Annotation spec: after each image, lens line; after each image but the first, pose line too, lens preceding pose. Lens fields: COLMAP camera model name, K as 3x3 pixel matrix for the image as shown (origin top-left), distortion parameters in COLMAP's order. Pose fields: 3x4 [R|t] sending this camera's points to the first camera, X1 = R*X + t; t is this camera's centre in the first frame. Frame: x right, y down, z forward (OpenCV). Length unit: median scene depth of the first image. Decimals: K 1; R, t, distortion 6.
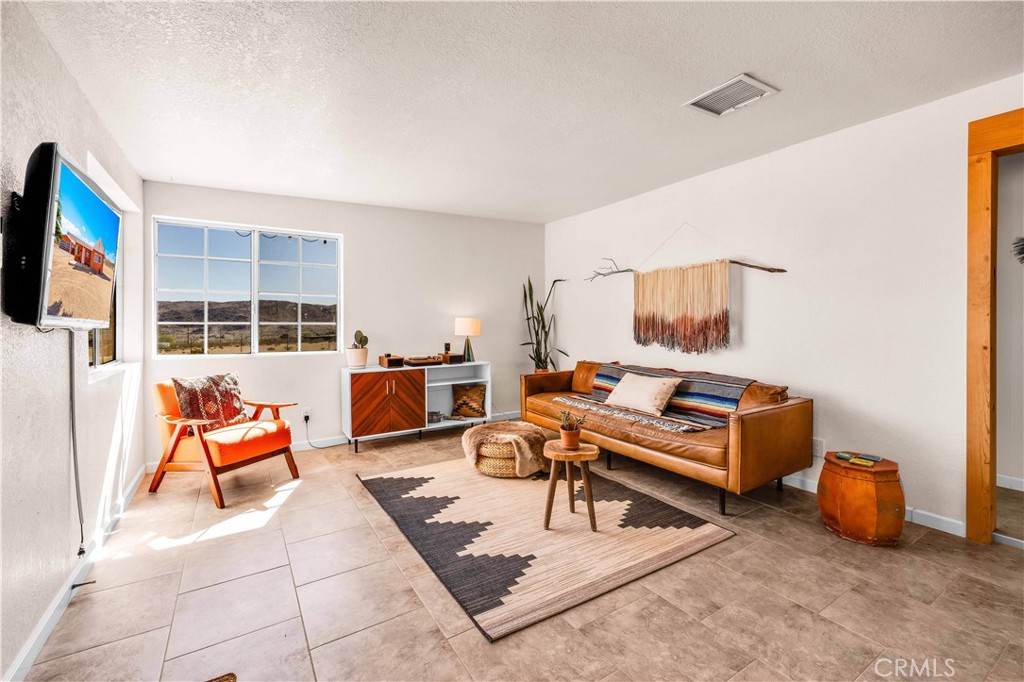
lens RADIAL K [[431.3, 0, 505.4], [0, 431.3, 324.5], [0, 0, 1]] dist [0.001292, 0.000435]
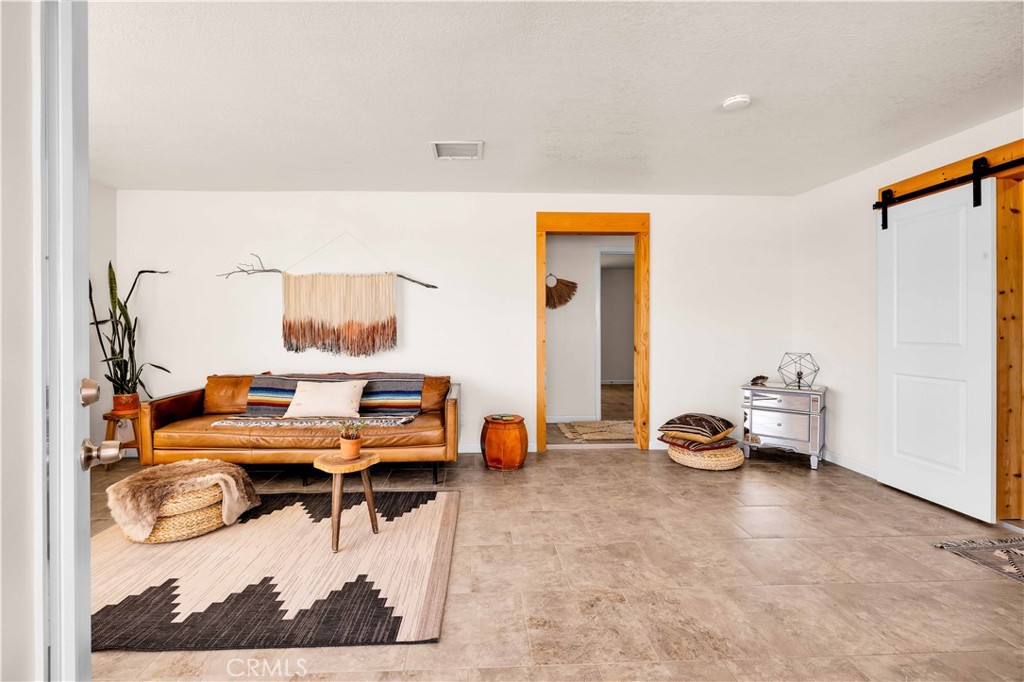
lens RADIAL K [[456.3, 0, 488.2], [0, 456.3, 333.1], [0, 0, 1]] dist [0.000007, 0.000060]
pose [[0.502500, -0.005701, 0.864559, -0.442499], [0.005804, 0.999978, 0.003220, 0.007902], [-0.864558, 0.003400, 0.502522, 0.182053]]
